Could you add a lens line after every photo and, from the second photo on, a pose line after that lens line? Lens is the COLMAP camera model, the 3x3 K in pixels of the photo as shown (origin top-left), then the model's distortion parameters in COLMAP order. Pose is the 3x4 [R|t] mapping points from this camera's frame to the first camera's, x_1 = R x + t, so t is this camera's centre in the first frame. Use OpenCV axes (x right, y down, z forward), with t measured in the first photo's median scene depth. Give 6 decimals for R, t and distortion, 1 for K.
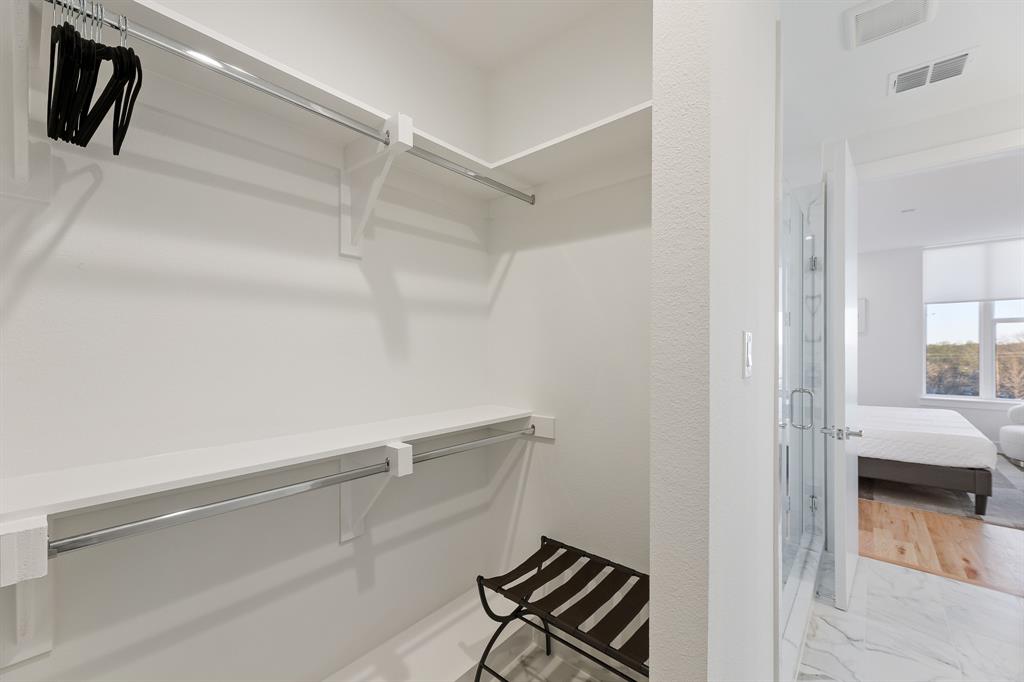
lens RADIAL K [[412.7, 0, 512.0], [0, 412.7, 341.0], [0, 0, 1]] dist [0.000224, 0.000036]
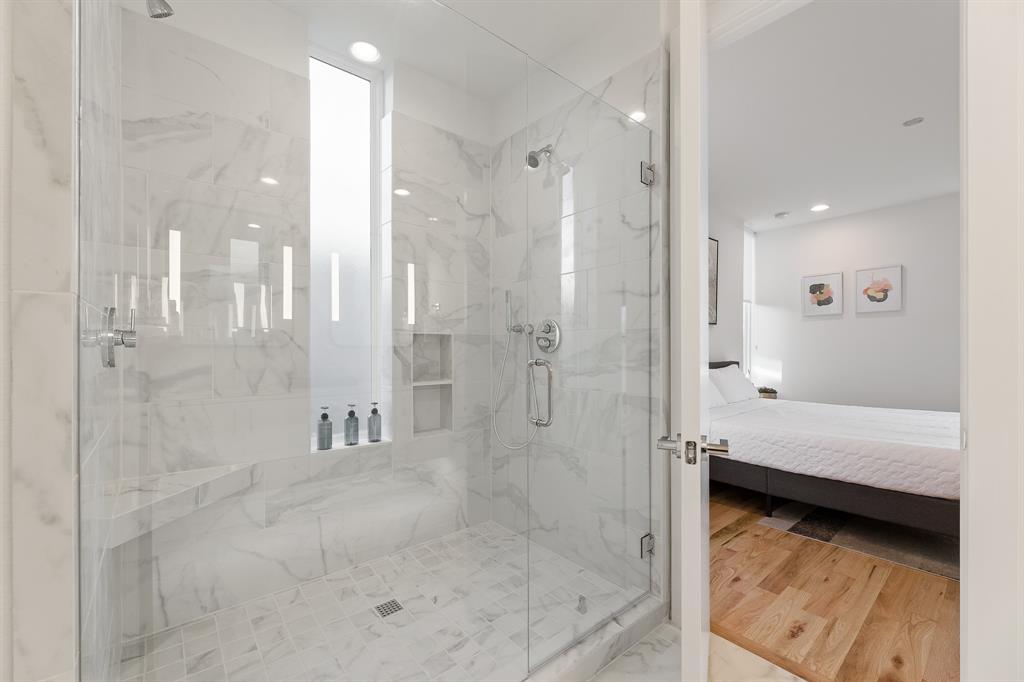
lens RADIAL K [[431.1, 0, 512.0], [0, 431.1, 341.0], [0, 0, 1]] dist [0.000174, 0.000015]
pose [[0.990072, -0.003104, -0.140527, 0.609470], [0.003052, 0.999995, -0.000585, 0.072398], [0.140528, 0.000151, 0.990077, 0.299989]]
